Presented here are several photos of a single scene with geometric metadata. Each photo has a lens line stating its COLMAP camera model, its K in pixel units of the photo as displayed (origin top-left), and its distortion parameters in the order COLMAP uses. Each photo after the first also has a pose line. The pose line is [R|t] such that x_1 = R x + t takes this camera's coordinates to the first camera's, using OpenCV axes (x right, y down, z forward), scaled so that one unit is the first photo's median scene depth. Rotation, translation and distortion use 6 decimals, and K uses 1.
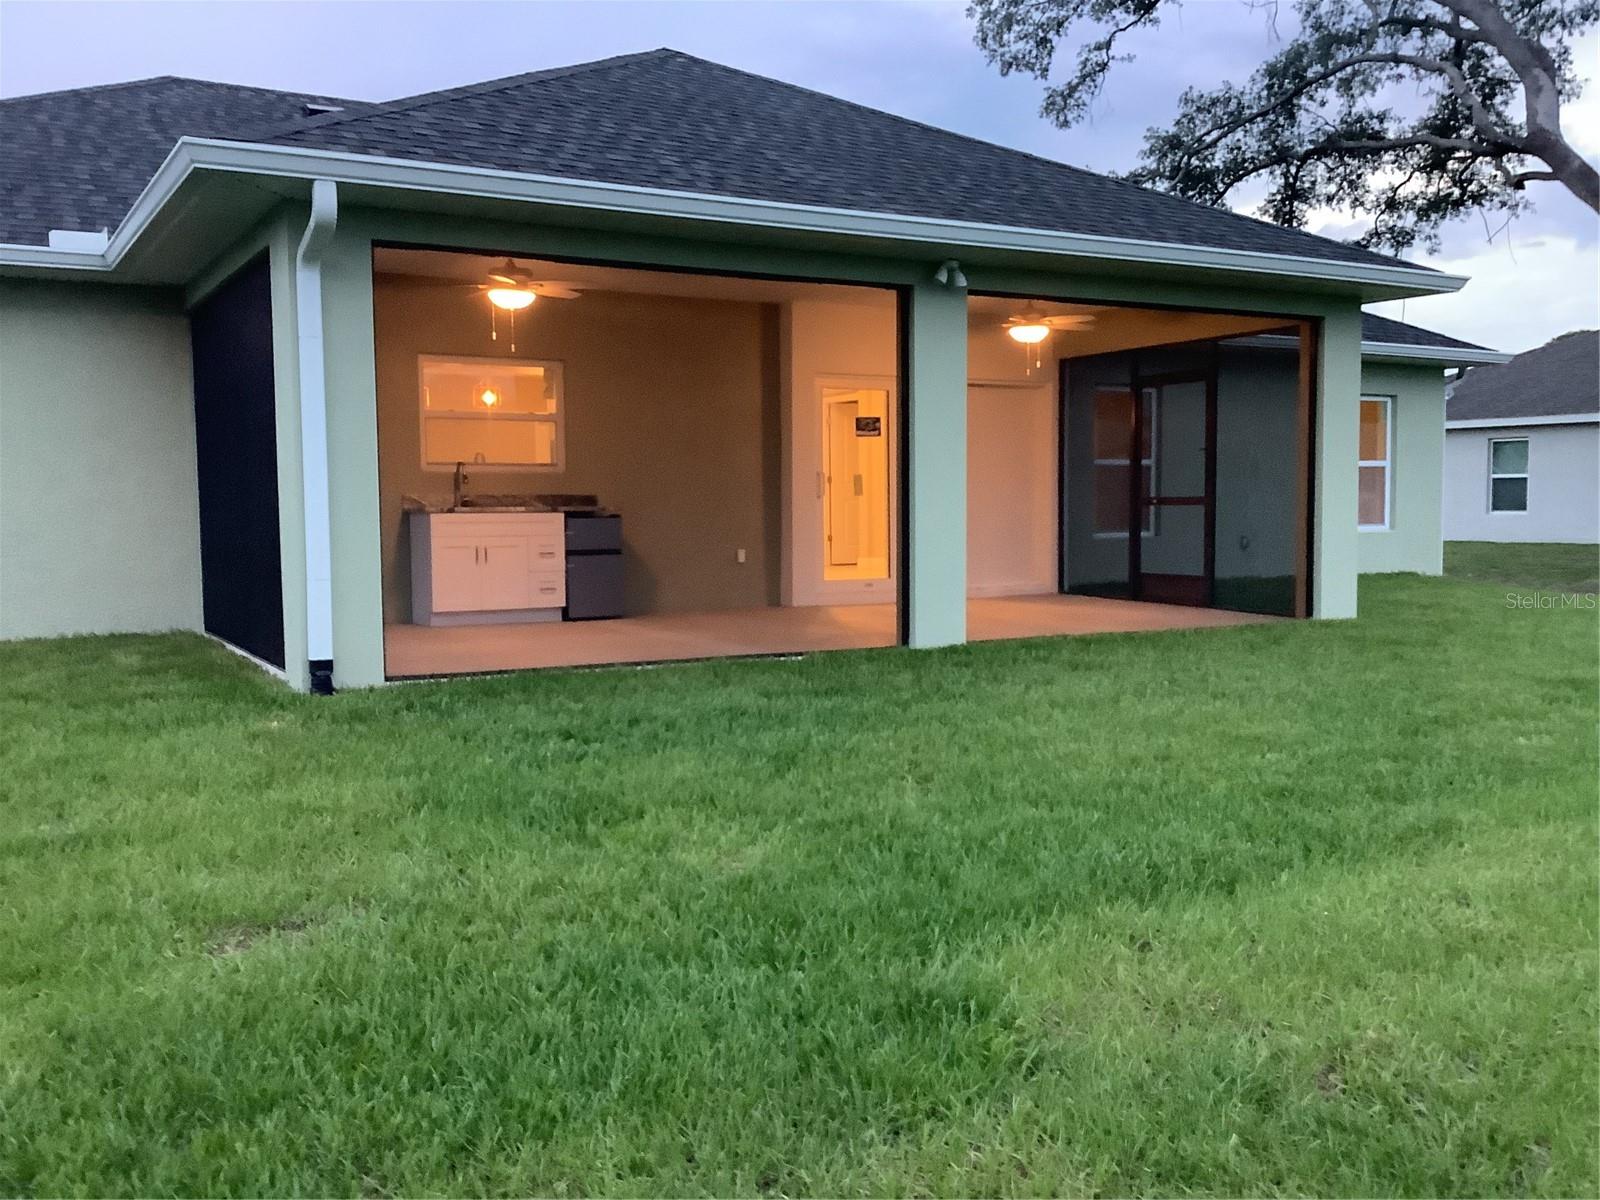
lens RADIAL K [[1454.1, 0, 797.4], [0, 1454.1, 601.8], [0, 0, 1]] dist [0.012061, -0.030968]
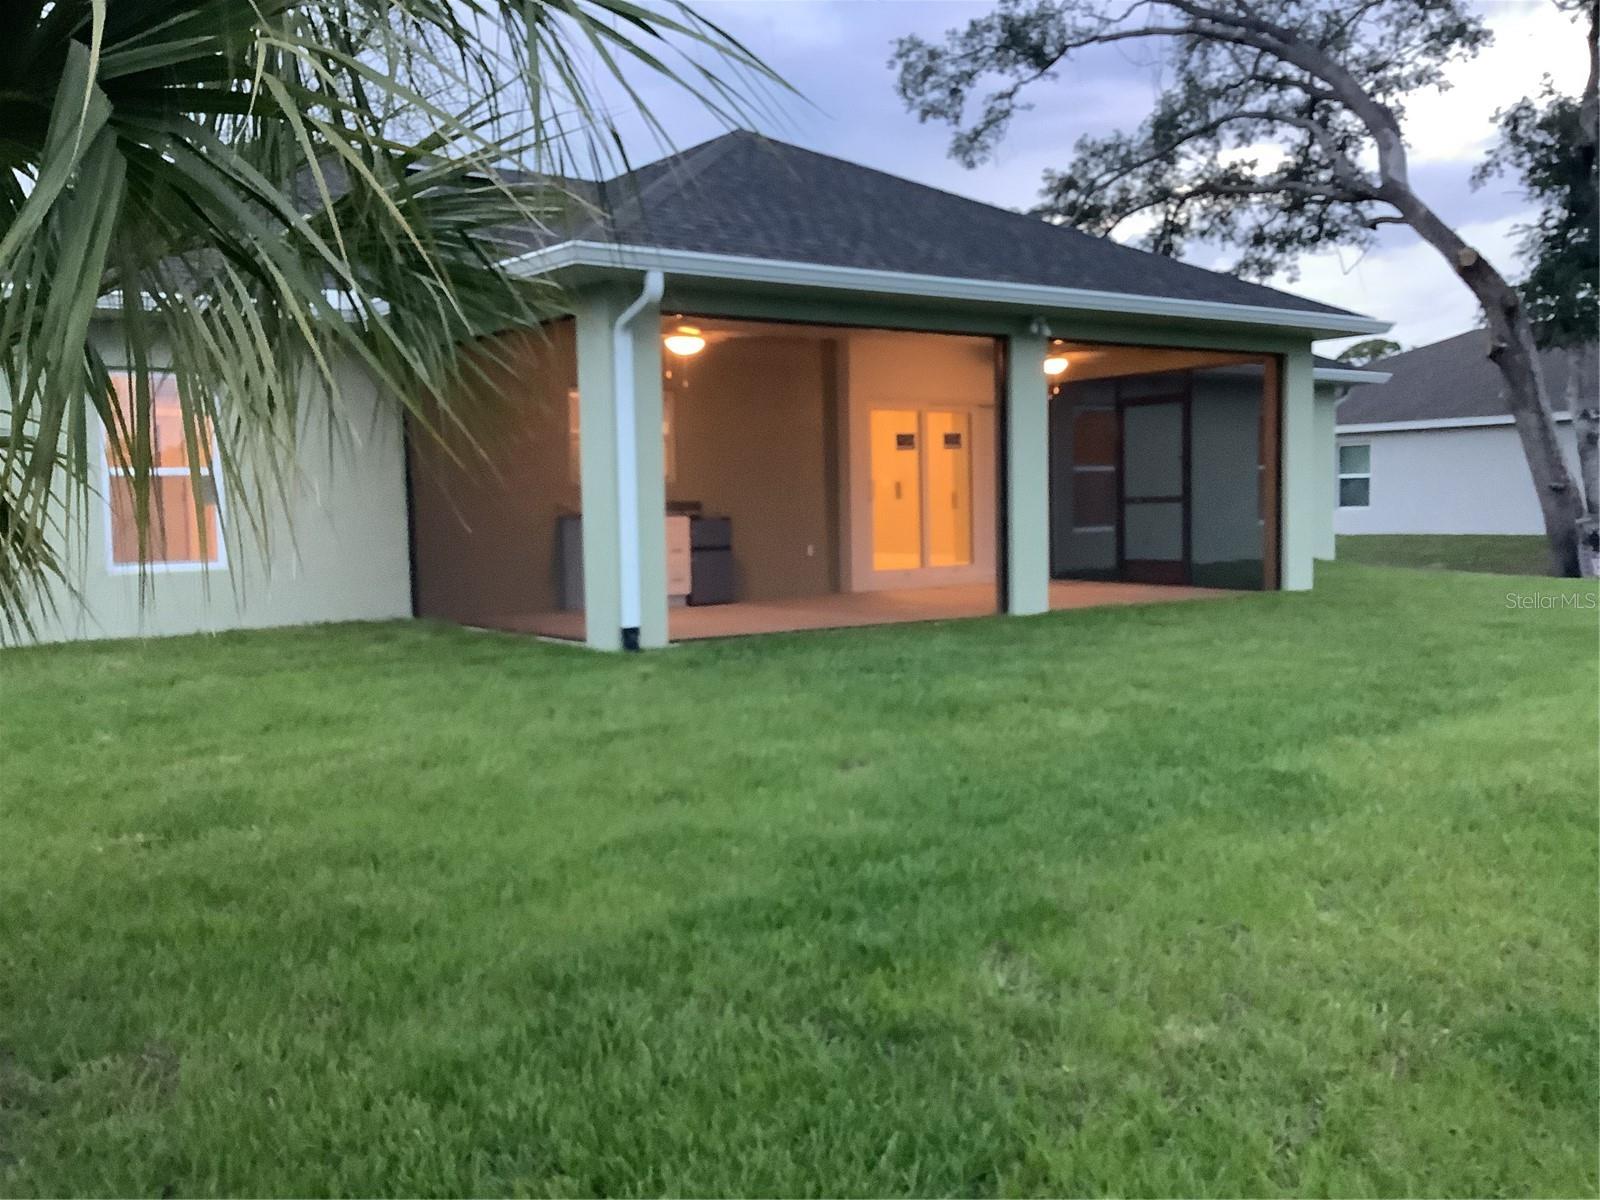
lens RADIAL K [[1445.8, 0, 801.0], [0, 1445.8, 597.5], [0, 0, 1]] dist [0.078639, -0.179460]
pose [[0.992638, -0.021986, 0.119104, -0.090645], [0.022979, 0.999712, -0.006975, 0.007231], [-0.118917, 0.009660, 0.992857, -0.089375]]
